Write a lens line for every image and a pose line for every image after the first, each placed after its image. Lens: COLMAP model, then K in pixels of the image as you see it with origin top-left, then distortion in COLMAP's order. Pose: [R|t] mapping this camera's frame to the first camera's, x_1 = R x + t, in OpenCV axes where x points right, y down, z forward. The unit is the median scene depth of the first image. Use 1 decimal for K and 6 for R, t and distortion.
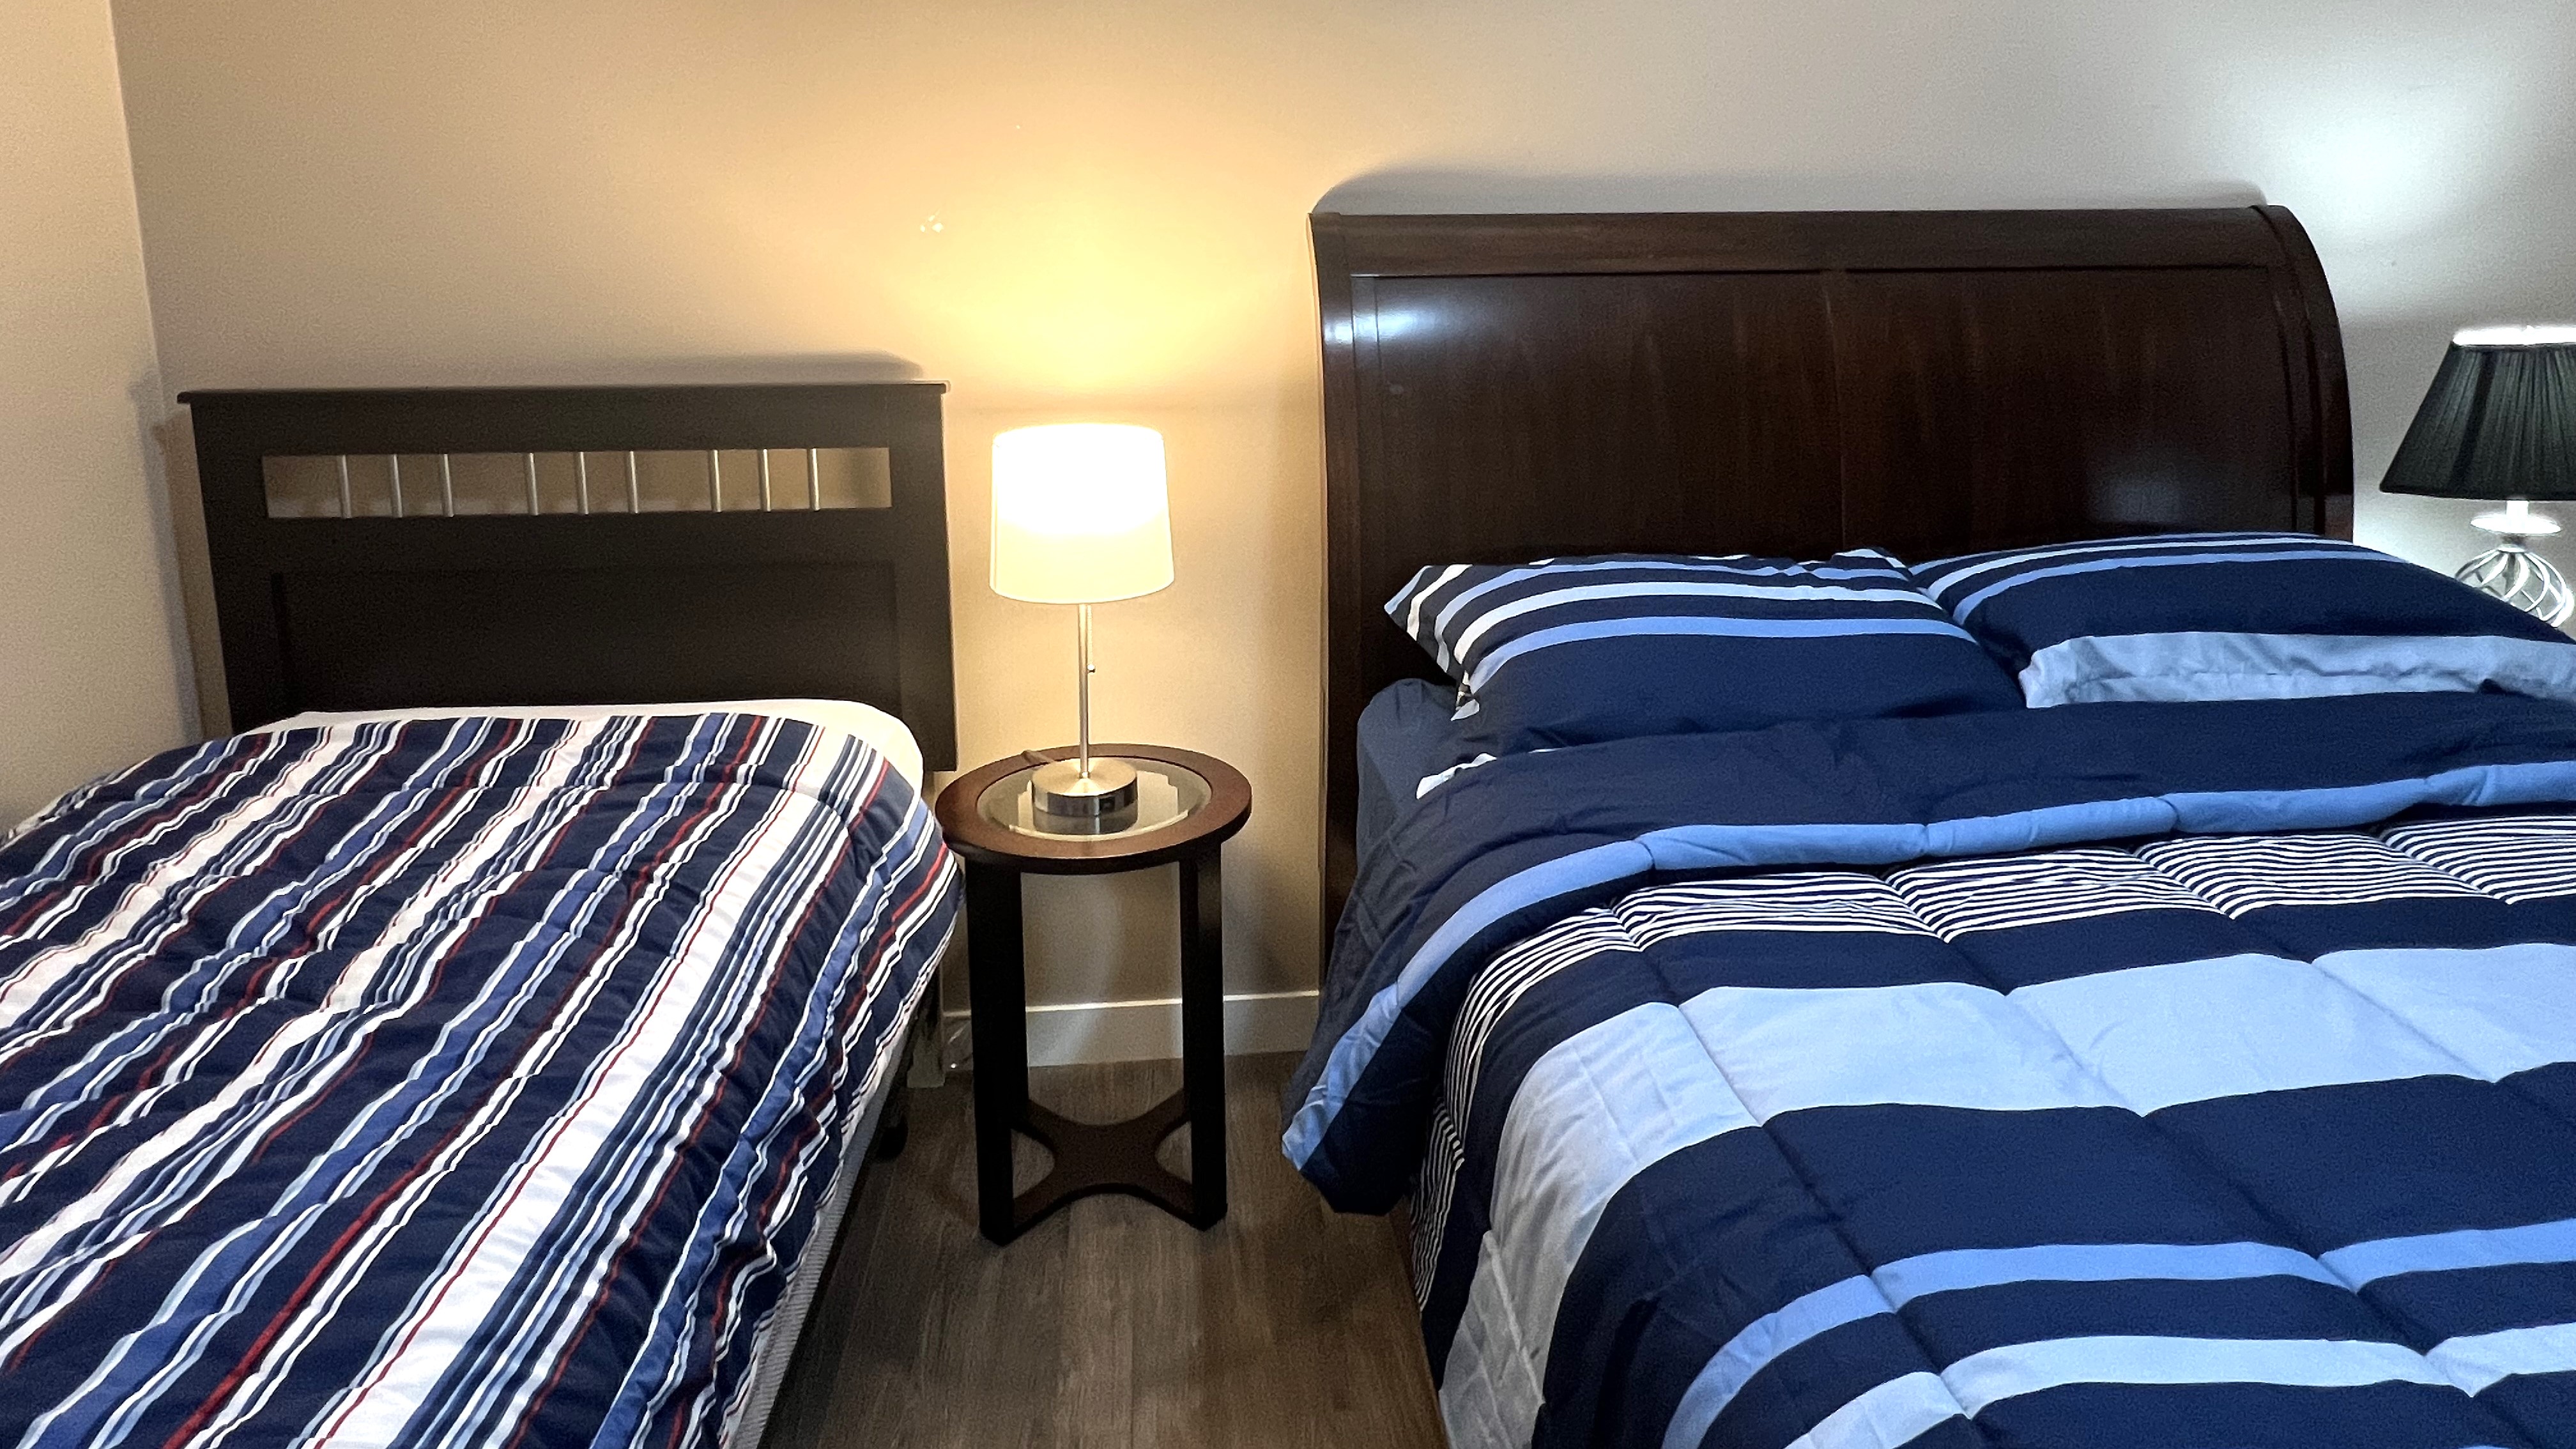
lens RADIAL K [[1447.4, 0, 1319.2], [0, 1447.4, 497.8], [0, 0, 1]] dist [-0.004243, 0.004362]
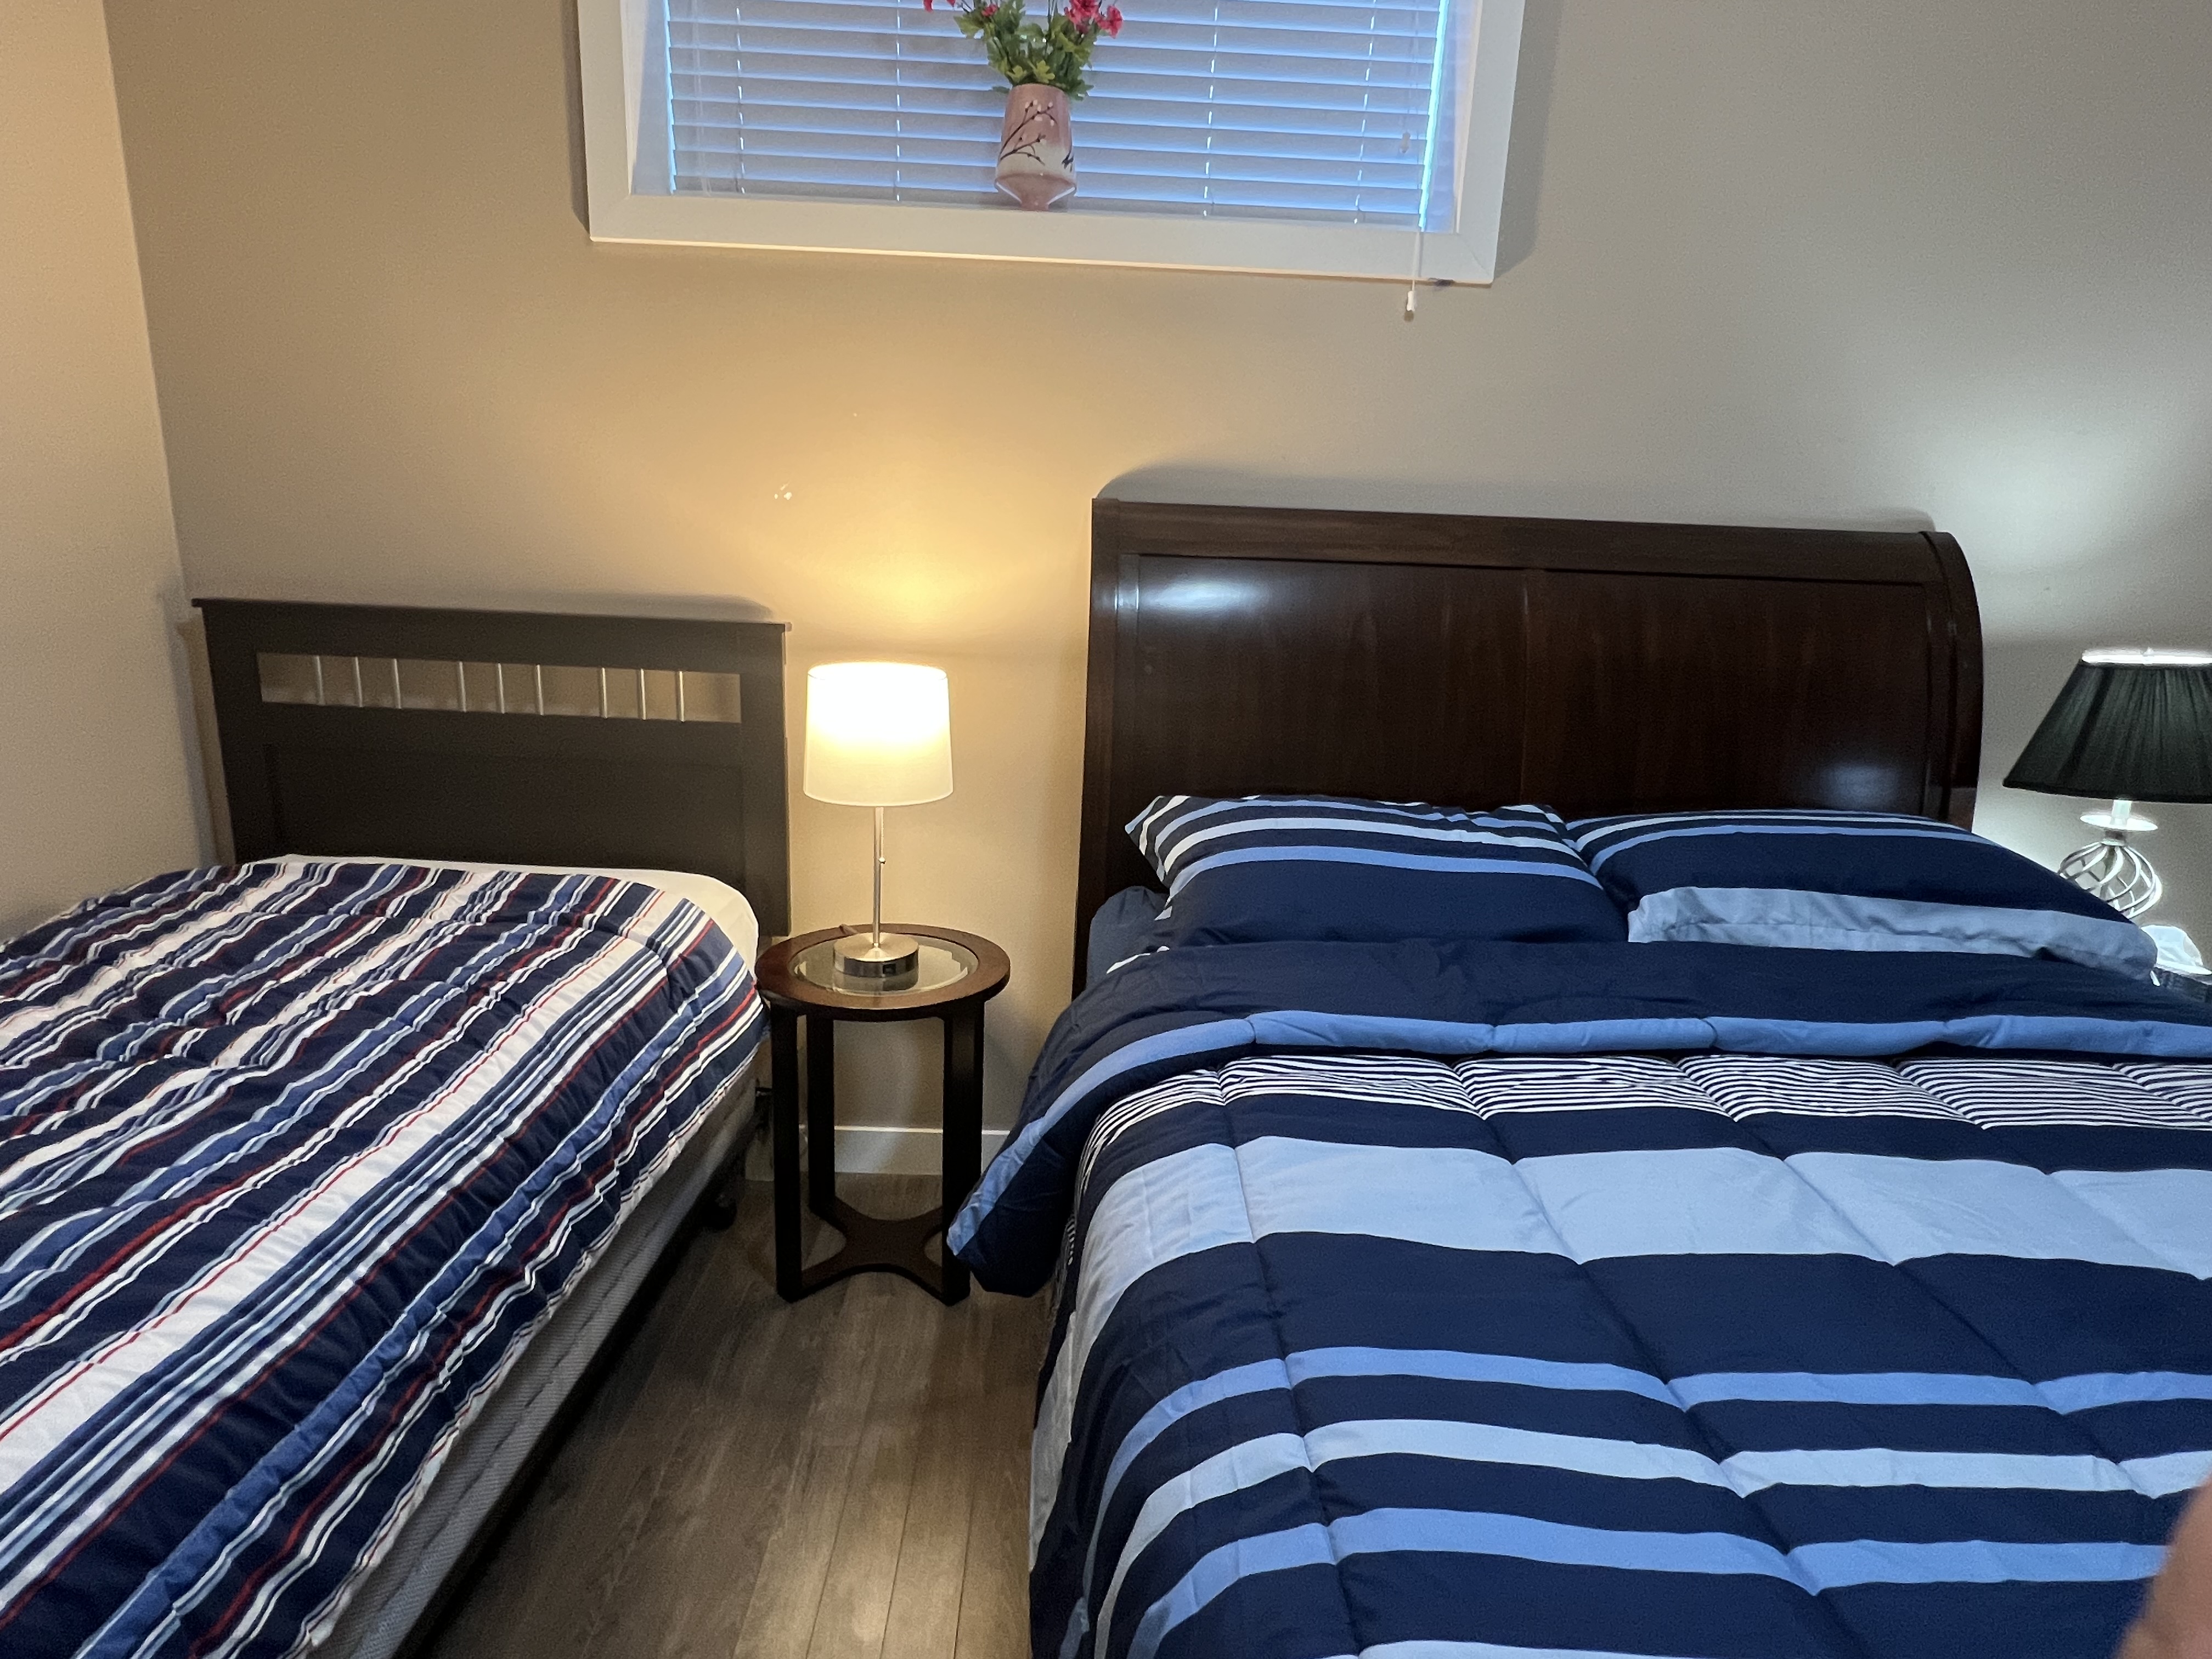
lens RADIAL K [[1179.8, 0, 1102.9], [0, 1179.8, 835.8], [0, 0, 1]] dist [0.001547, -0.002363]
pose [[0.995532, 0.065596, -0.067922, 0.110036], [-0.060507, 0.995387, 0.074453, 0.010997], [0.072493, -0.070011, 0.994909, 0.007146]]
